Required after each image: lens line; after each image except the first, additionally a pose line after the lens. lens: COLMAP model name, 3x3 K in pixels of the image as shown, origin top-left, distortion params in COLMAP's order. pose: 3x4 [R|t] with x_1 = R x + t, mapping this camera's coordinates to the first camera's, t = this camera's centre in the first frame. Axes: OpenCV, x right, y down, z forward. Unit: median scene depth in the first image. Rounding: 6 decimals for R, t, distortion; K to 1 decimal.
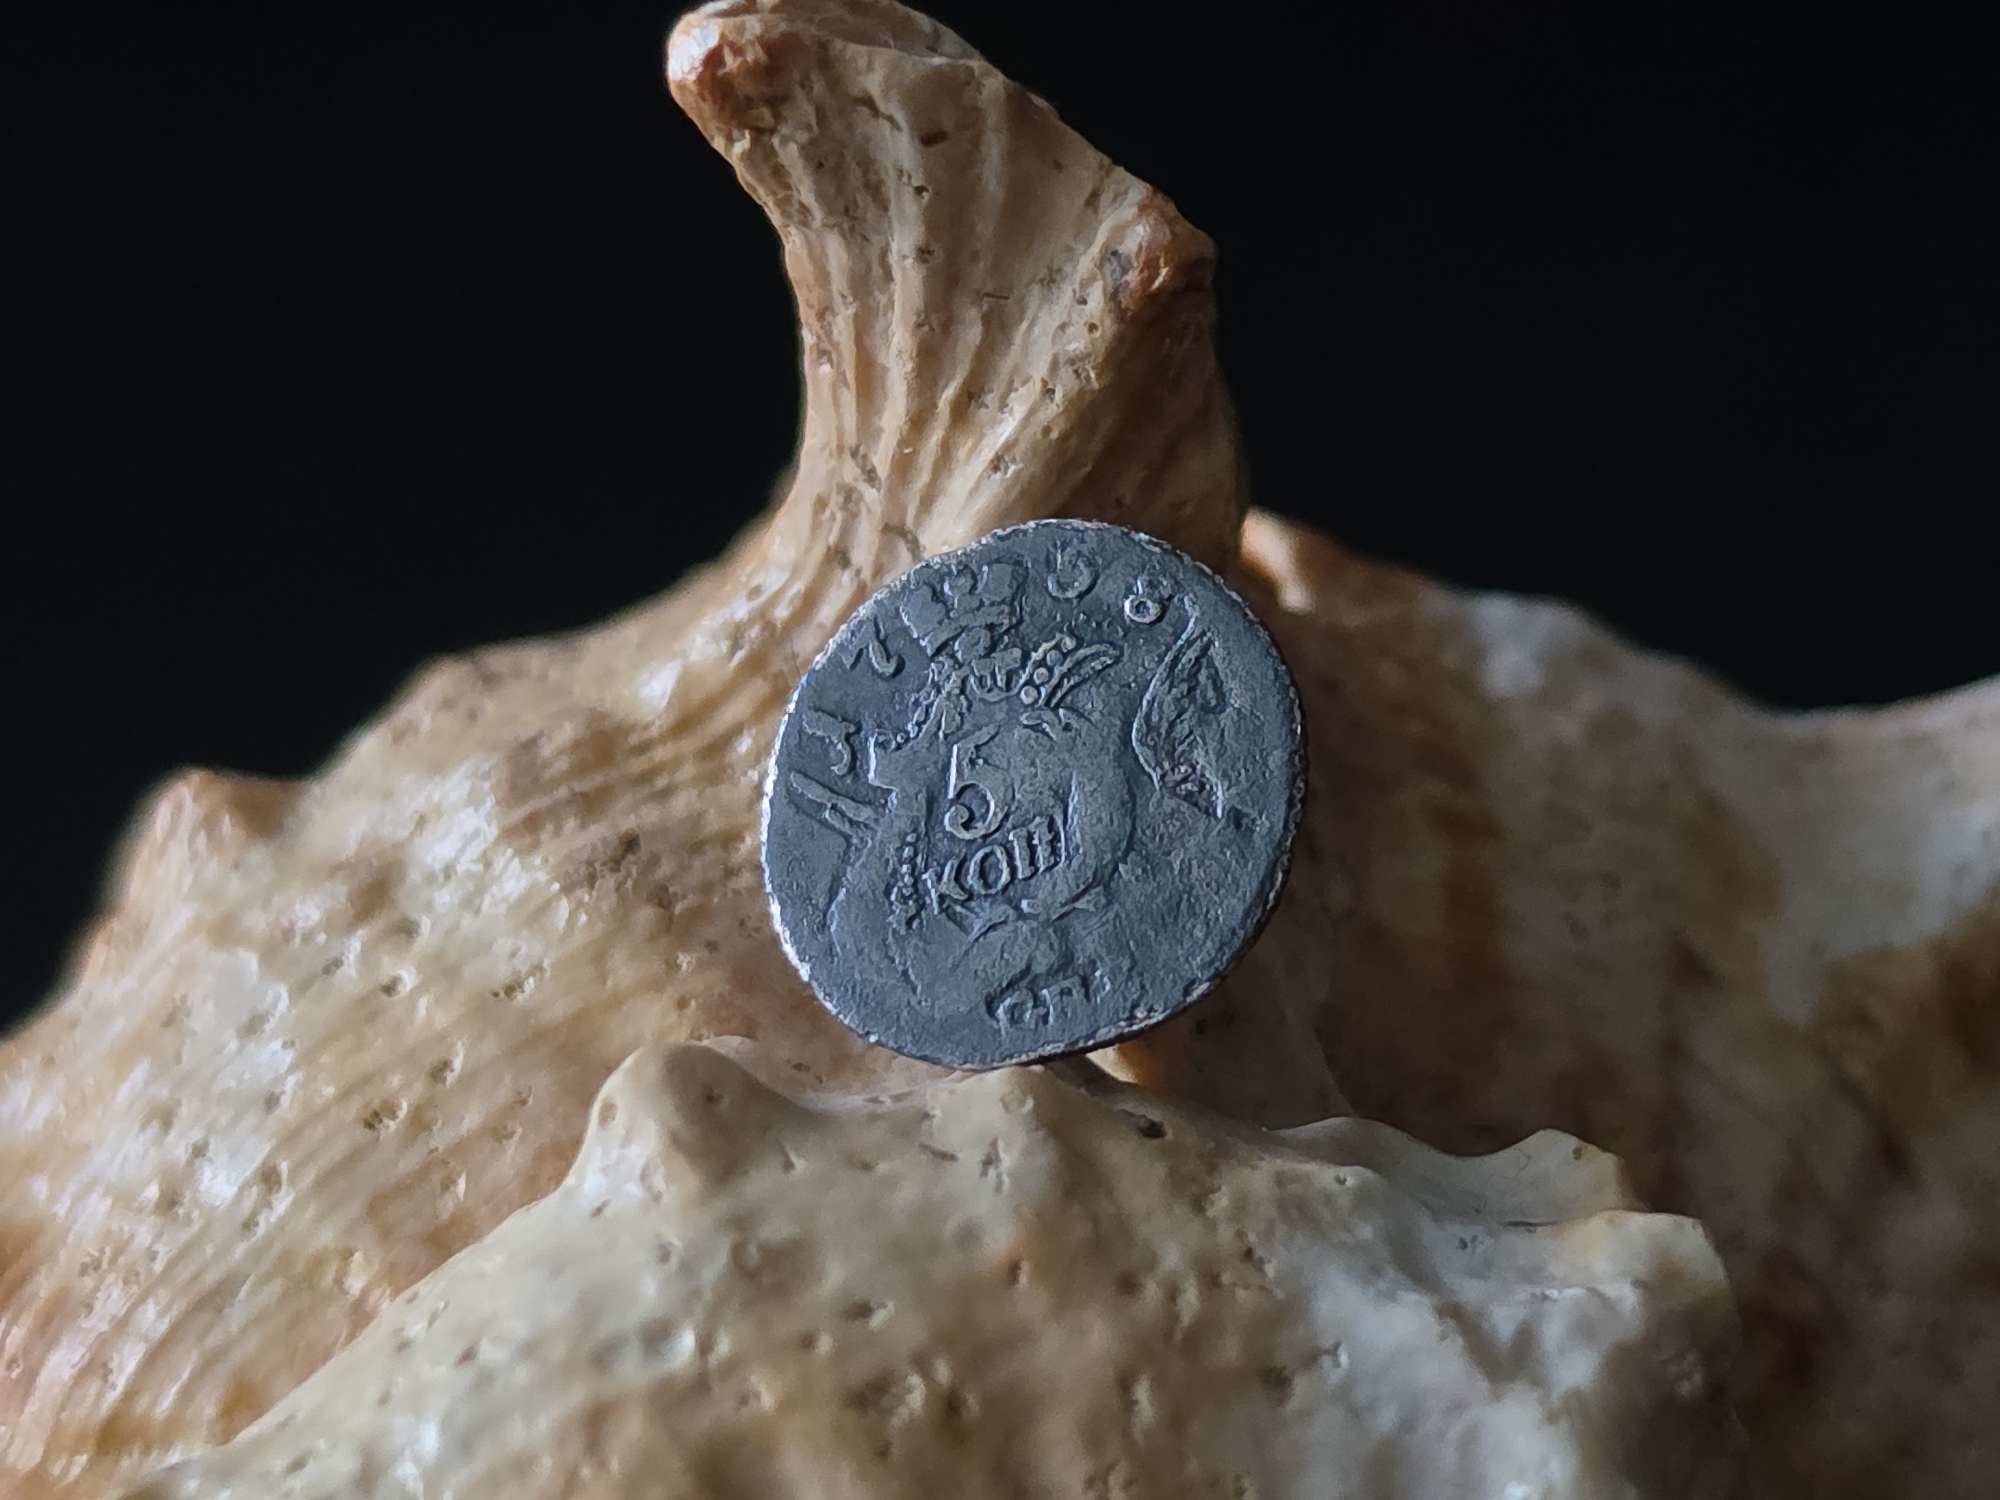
lens RADIAL K [[5232.4, 0, 1000.0], [0, 5232.4, 750.0], [0, 0, 1]] dist [0.130505, 0.891101]
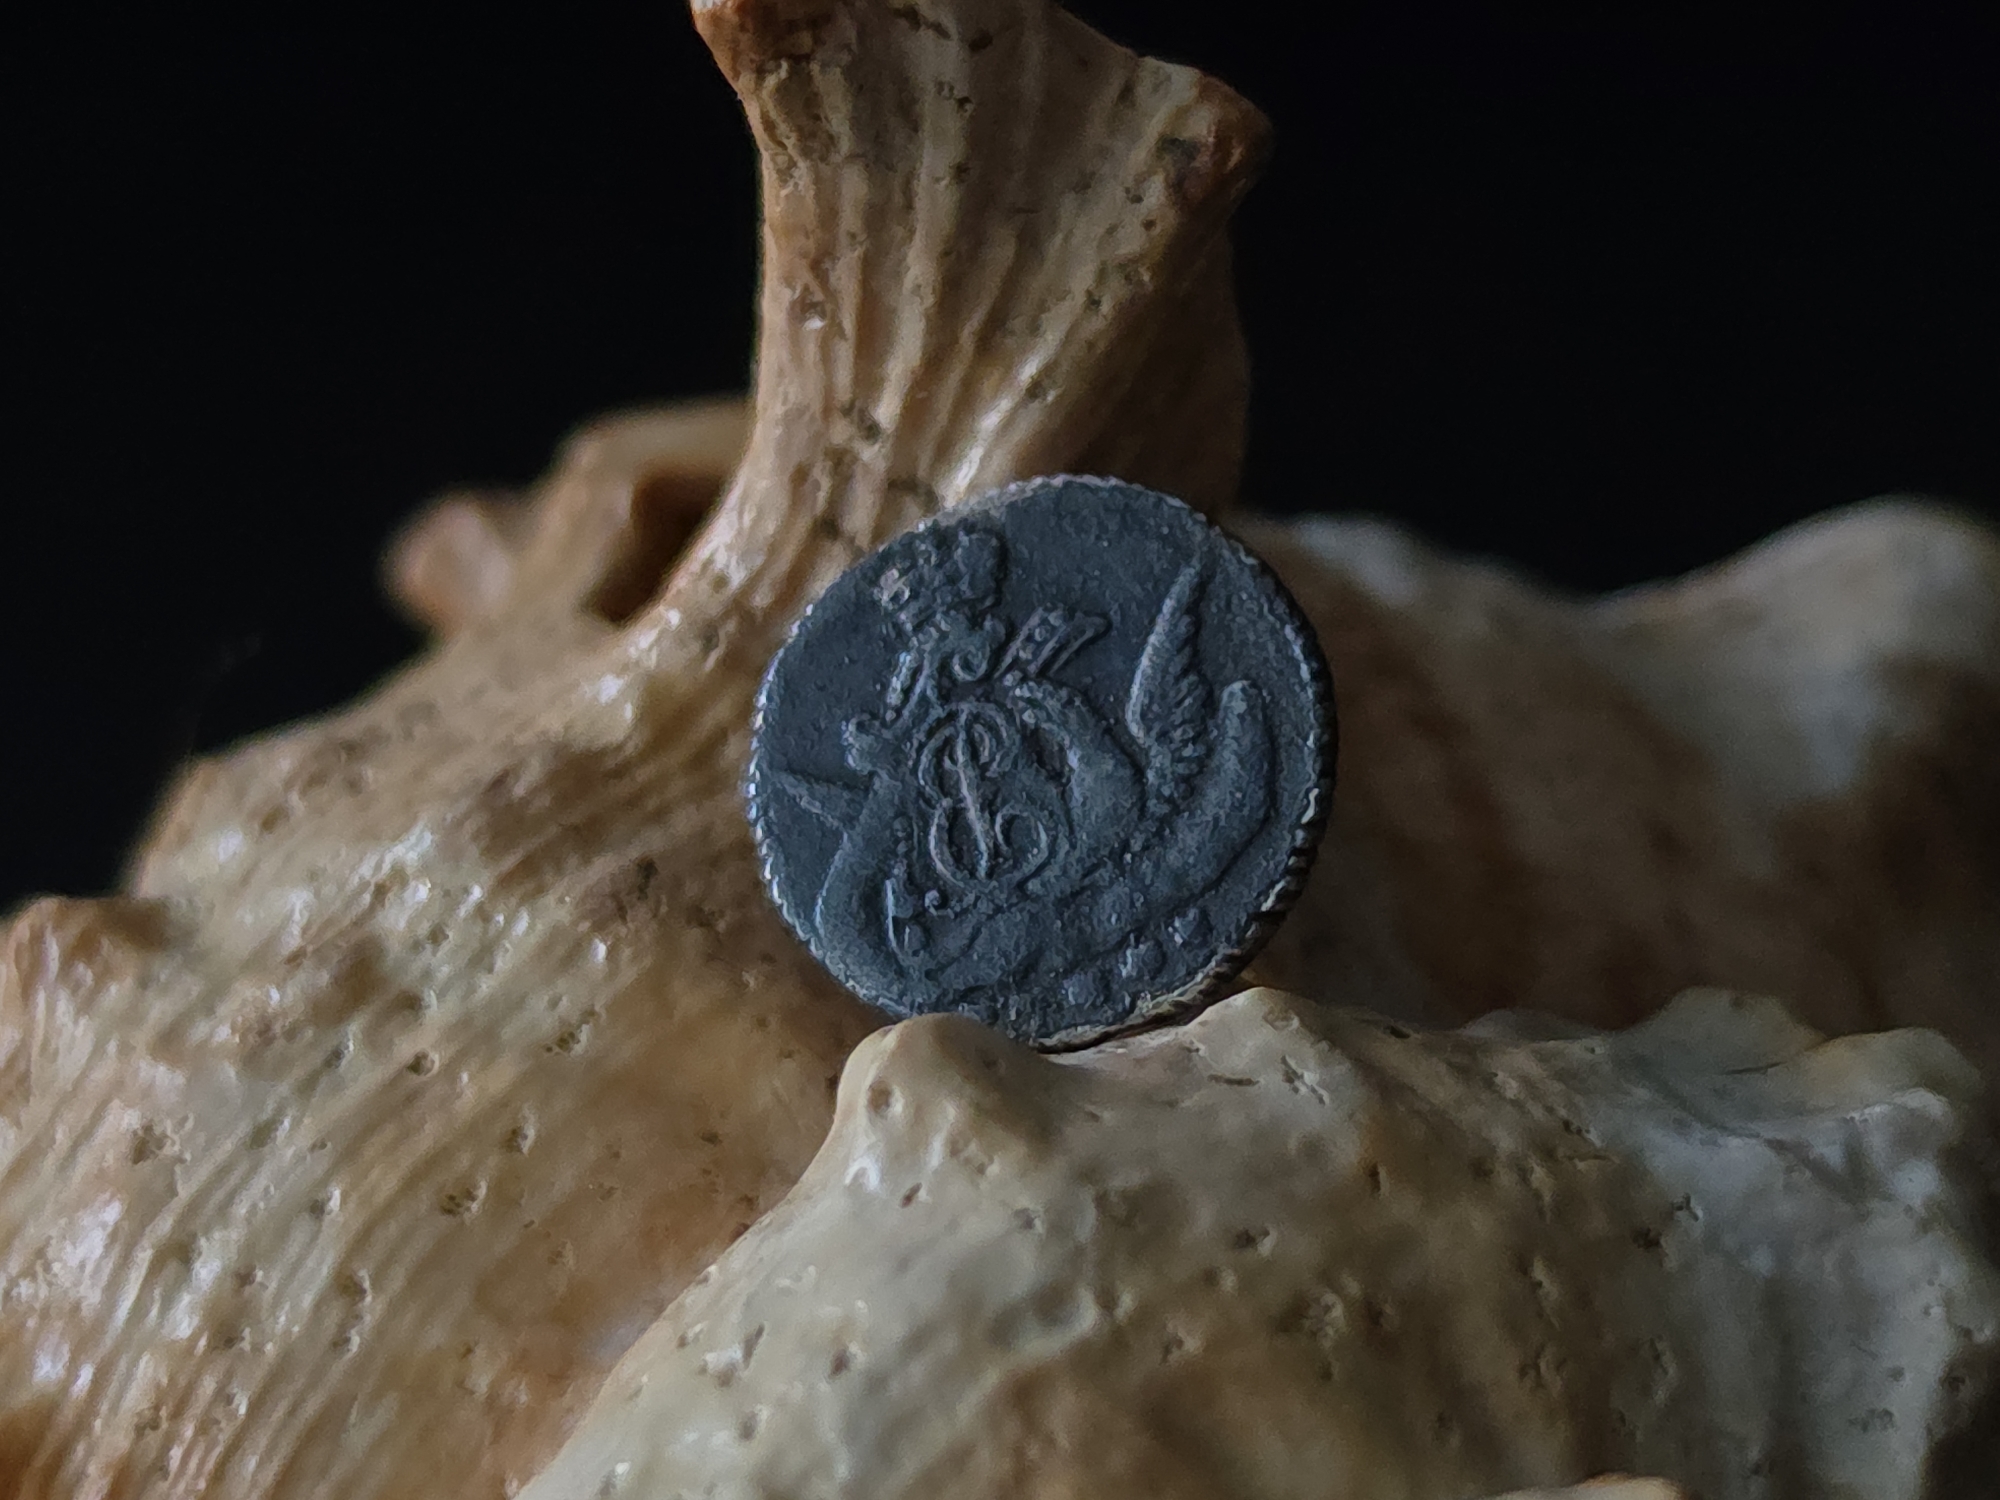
lens RADIAL K [[5684.3, 0, 878.4], [0, 5684.3, 754.7], [0, 0, 1]] dist [0.170910, -0.450126]
pose [[0.943608, -0.146838, 0.296720, -0.341065], [0.163701, 0.985969, -0.032663, 0.039067], [-0.287761, 0.079394, 0.954406, 0.031735]]
